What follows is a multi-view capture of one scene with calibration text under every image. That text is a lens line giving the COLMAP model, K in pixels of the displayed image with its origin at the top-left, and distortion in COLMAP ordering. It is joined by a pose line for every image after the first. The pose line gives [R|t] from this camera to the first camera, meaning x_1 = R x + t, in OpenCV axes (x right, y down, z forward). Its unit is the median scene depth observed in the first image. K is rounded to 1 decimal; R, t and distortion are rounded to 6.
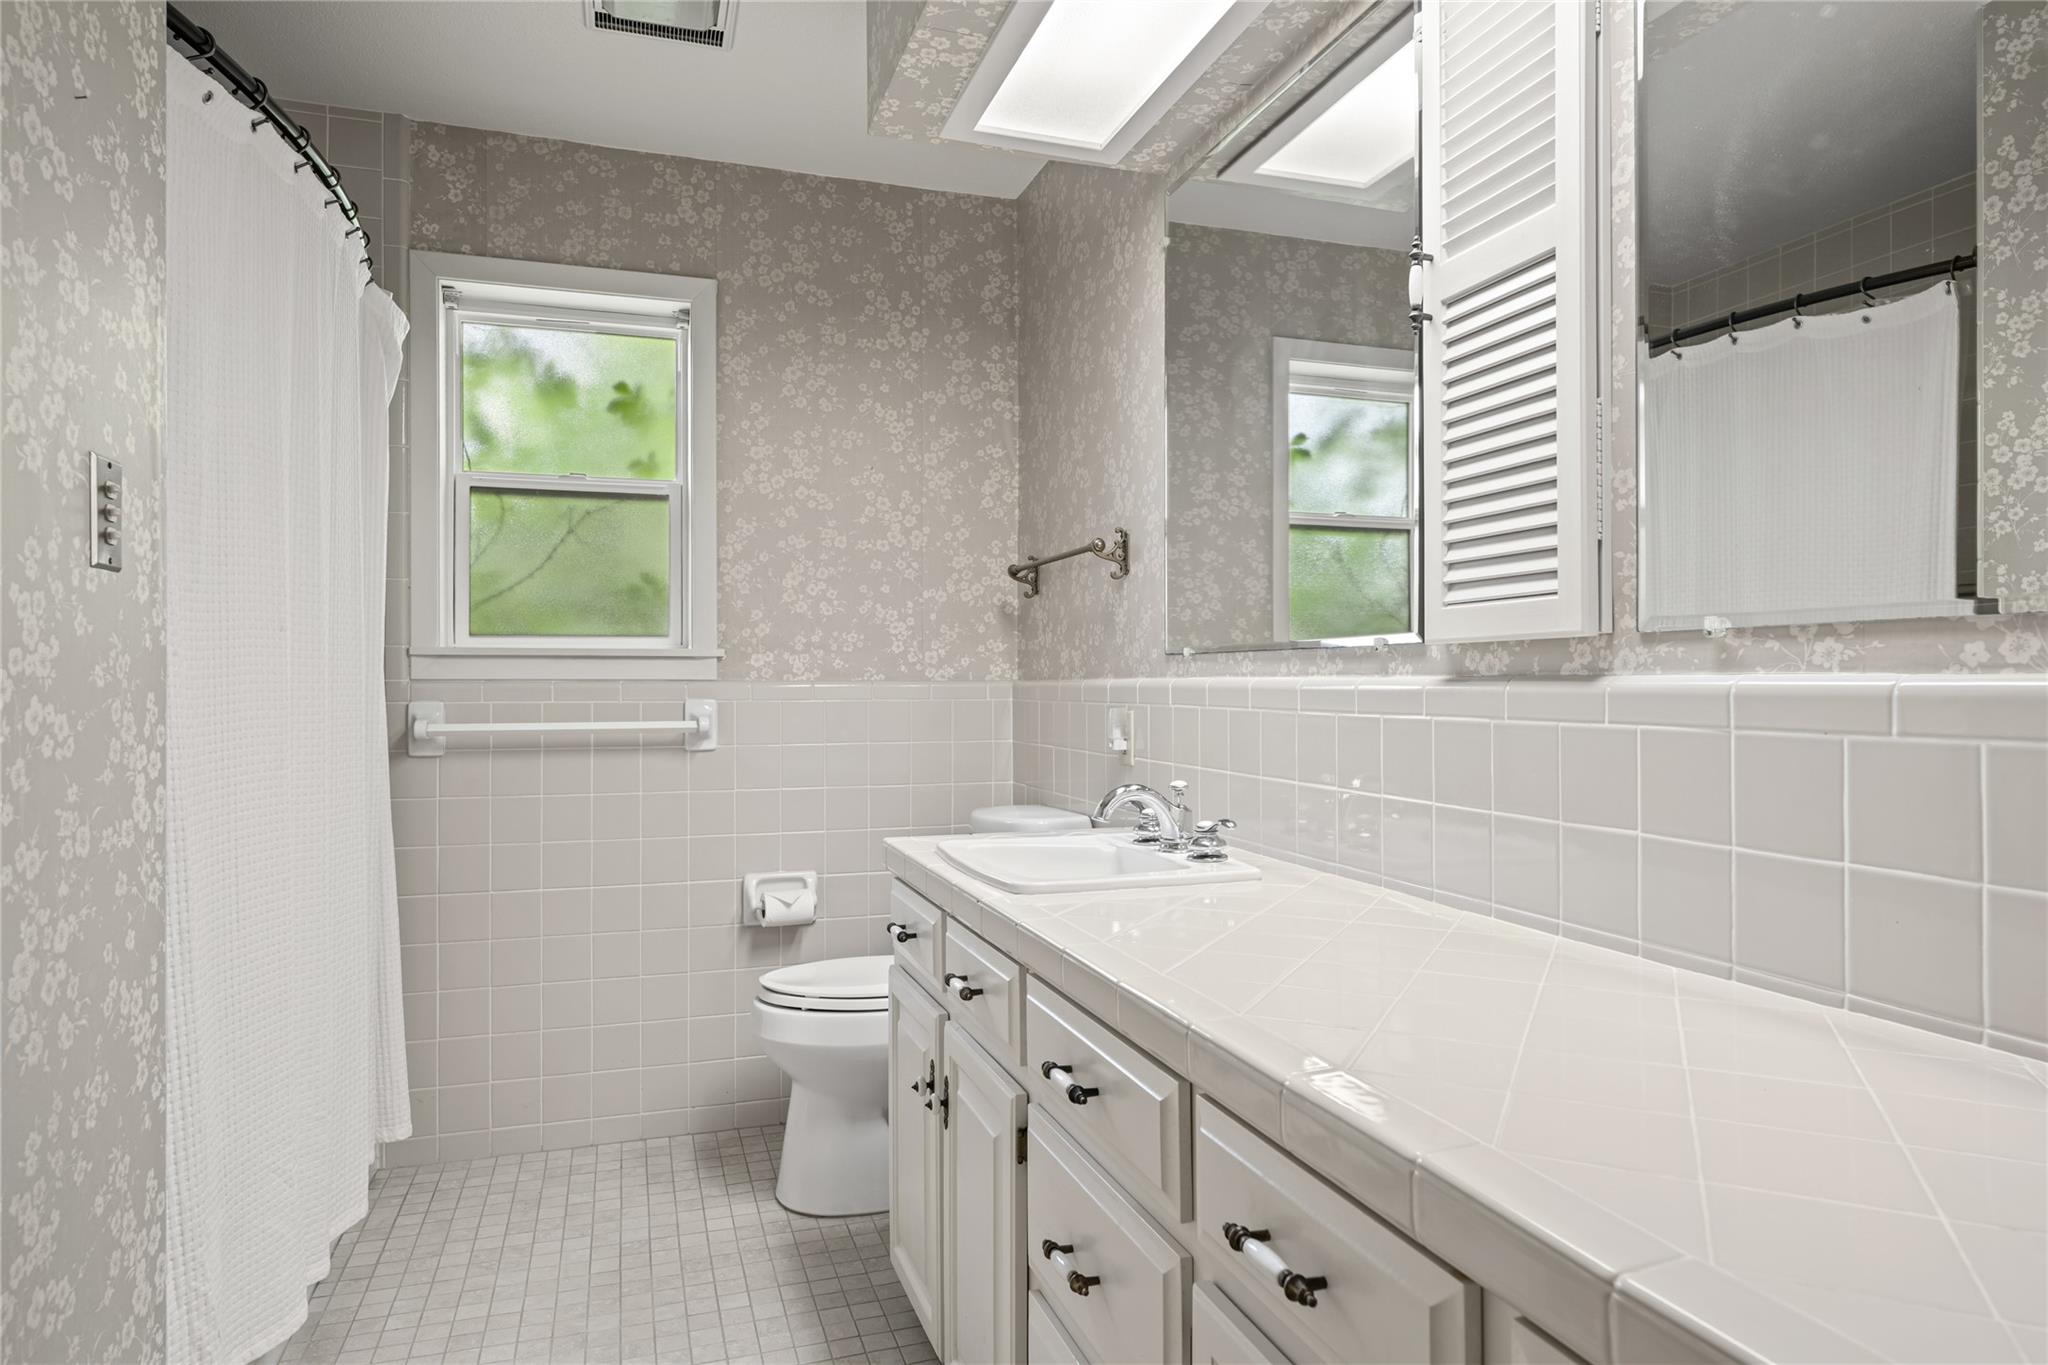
lens RADIAL K [[1183.3, 0, 1024.0], [0, 1183.3, 682.5], [0, 0, 1]] dist [0.000761, -0.000064]
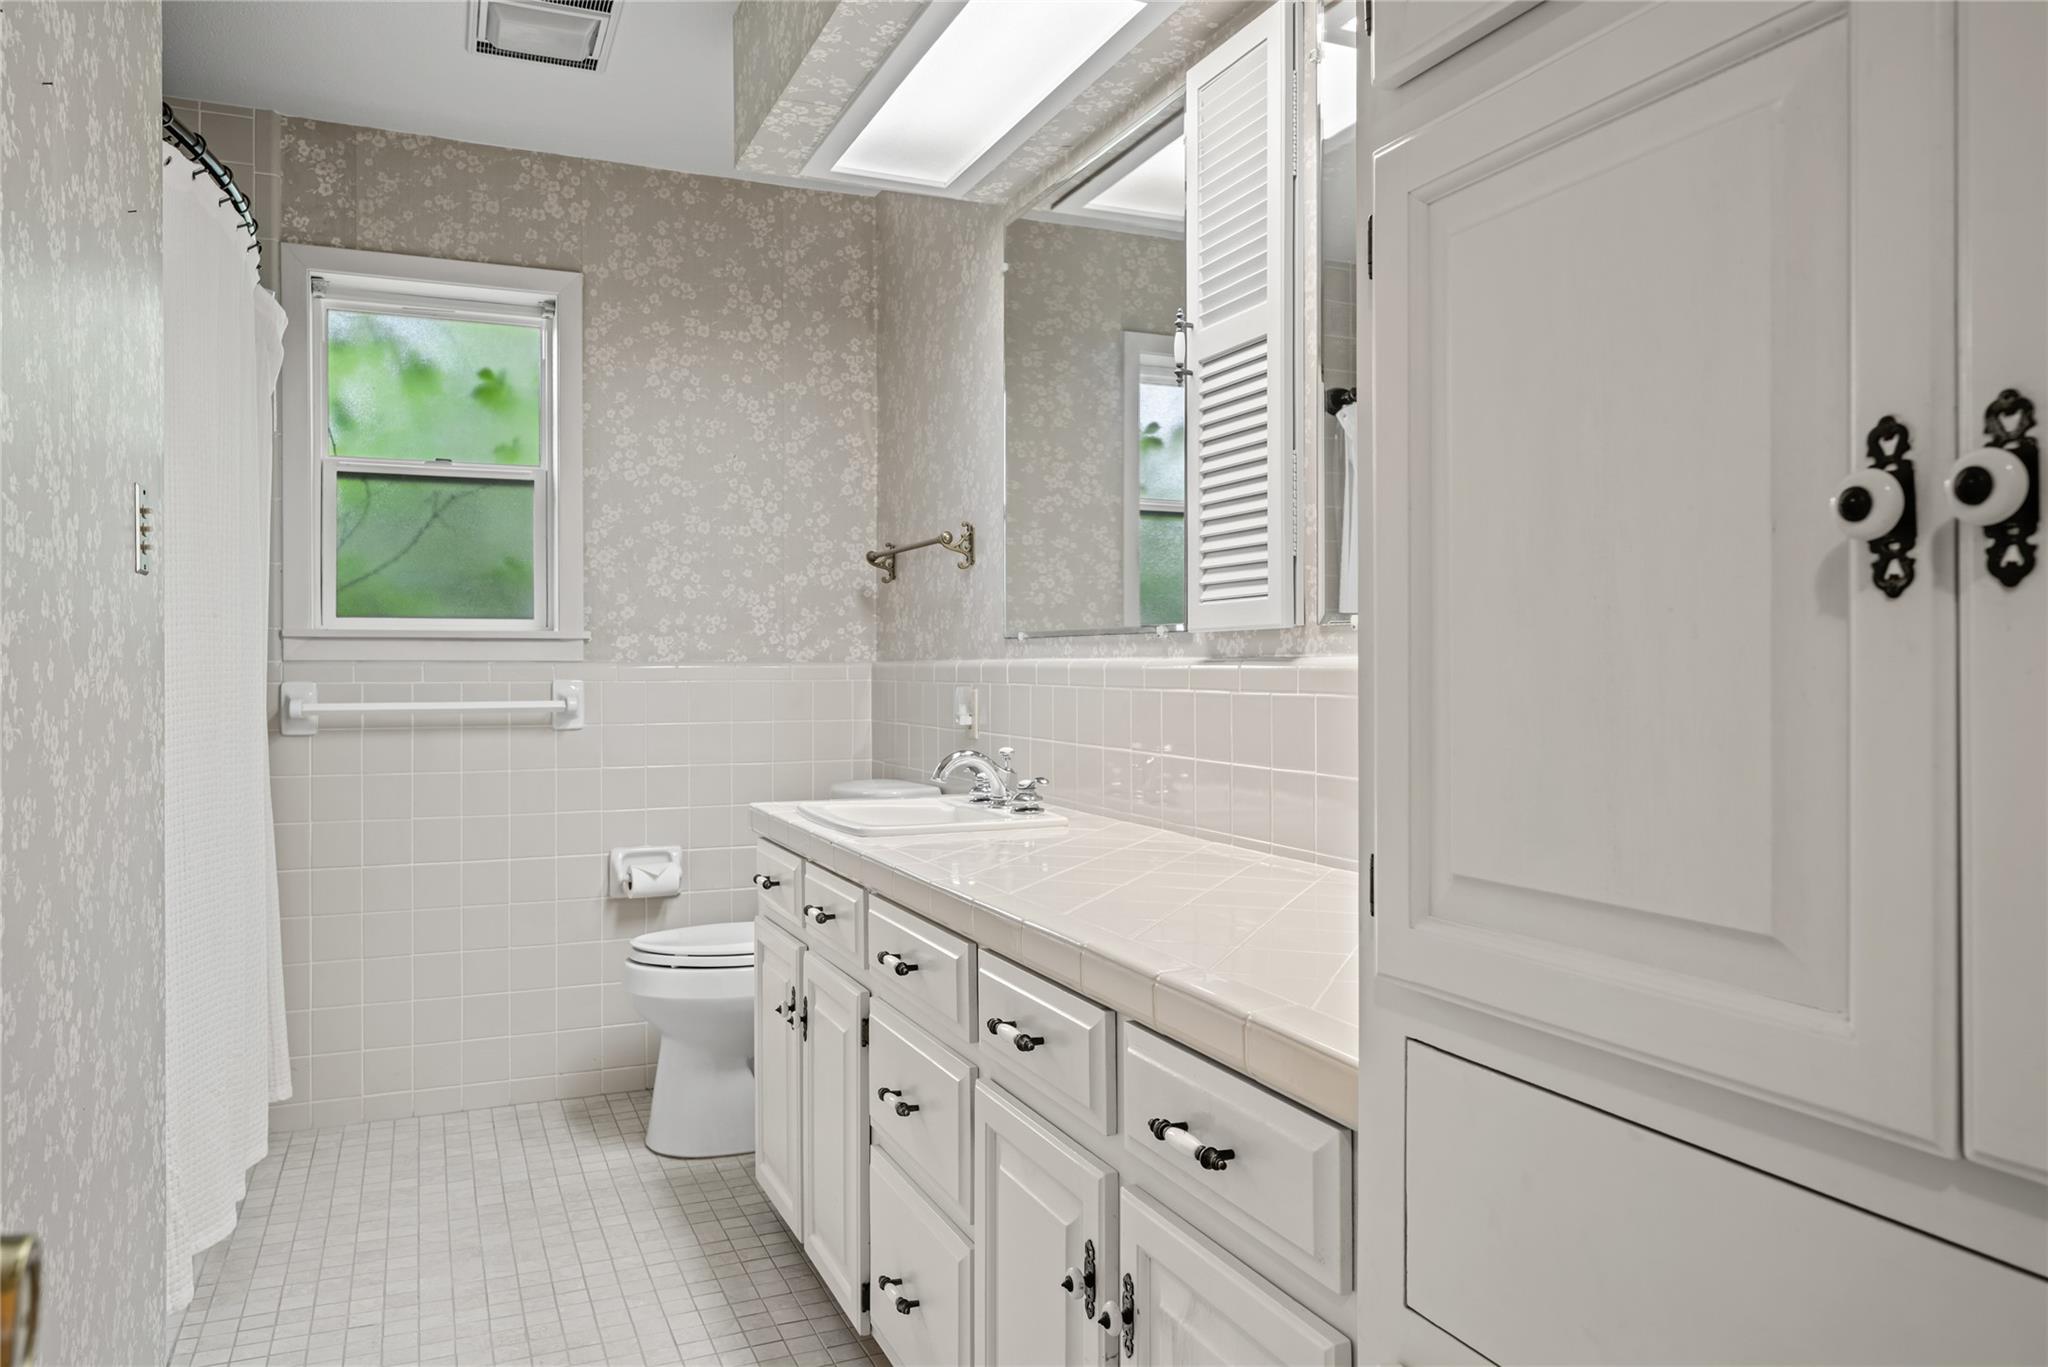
lens RADIAL K [[1427.0, 0, 1008.5], [0, 1427.0, 671.7], [0, 0, 1]] dist [-0.005314, -0.000230]
pose [[0.997421, -0.000313, 0.071771, 0.021909], [0.000004, 0.999991, 0.004313, 0.001713], [-0.071772, -0.004302, 0.997412, -0.275903]]
